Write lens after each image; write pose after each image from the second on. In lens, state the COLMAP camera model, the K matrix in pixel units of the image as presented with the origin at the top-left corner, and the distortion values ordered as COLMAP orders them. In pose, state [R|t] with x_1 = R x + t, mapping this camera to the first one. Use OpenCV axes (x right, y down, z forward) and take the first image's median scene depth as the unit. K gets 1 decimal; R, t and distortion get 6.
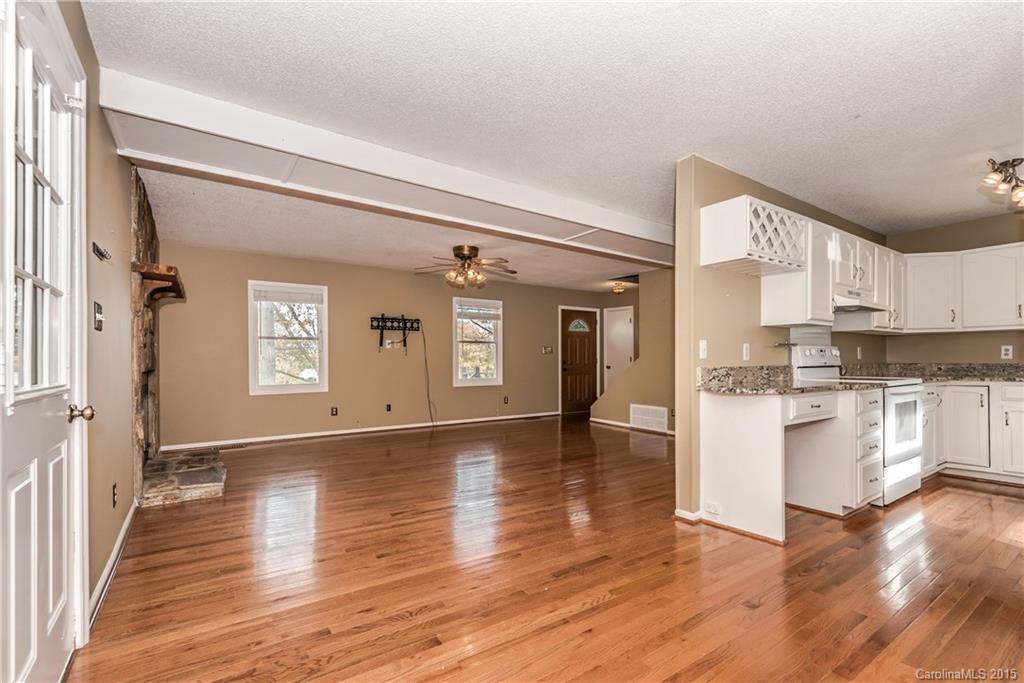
lens RADIAL K [[446.7, 0, 498.8], [0, 446.7, 362.5], [0, 0, 1]] dist [0.003182, -0.001607]
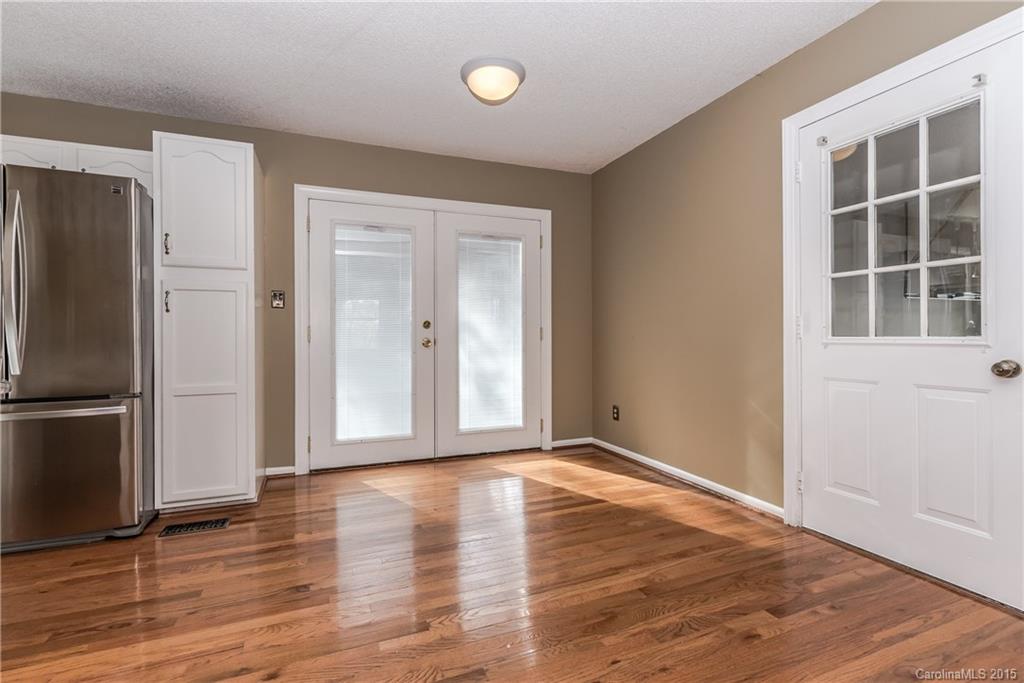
lens RADIAL K [[446.7, 0, 499.7], [0, 446.7, 337.2], [0, 0, 1]] dist [0.003182, -0.001607]
pose [[-0.977355, 0.000620, 0.211607, -0.014090], [0.001463, 0.999992, 0.003828, 0.014968], [-0.211603, 0.004051, -0.977347, 0.848311]]
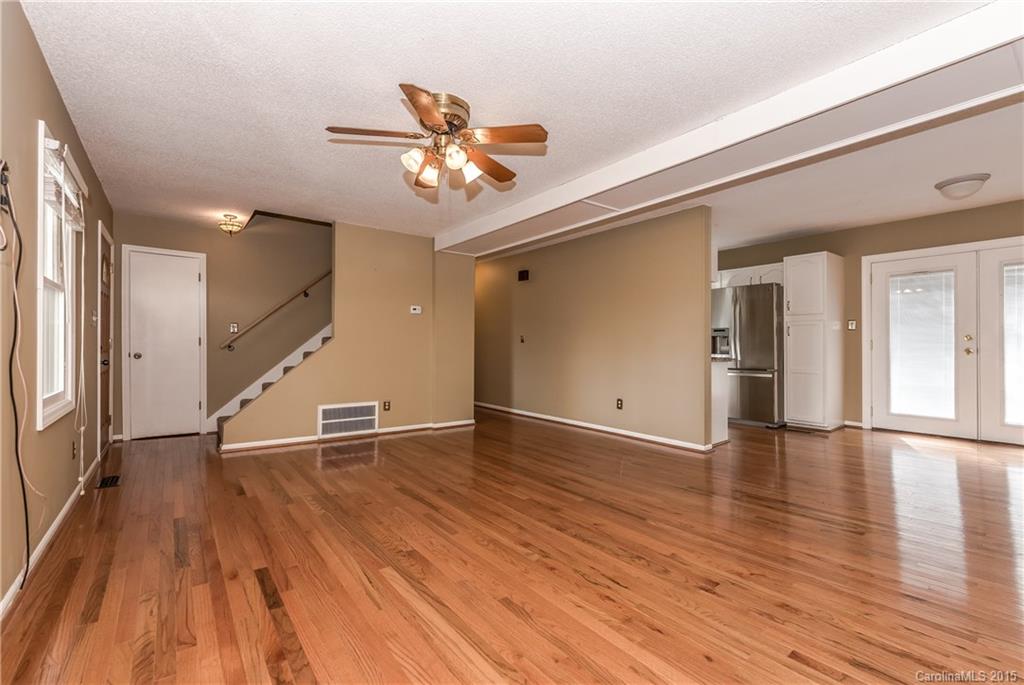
lens RADIAL K [[457.5, 0, 521.3], [0, 457.5, 341.6], [0, 0, 1]] dist [0.001217, 0.000741]
pose [[-0.086959, 0.004777, 0.996200, -0.756902], [0.007922, 0.999960, -0.004104, -0.000552], [-0.996180, 0.007535, -0.086994, 1.281616]]
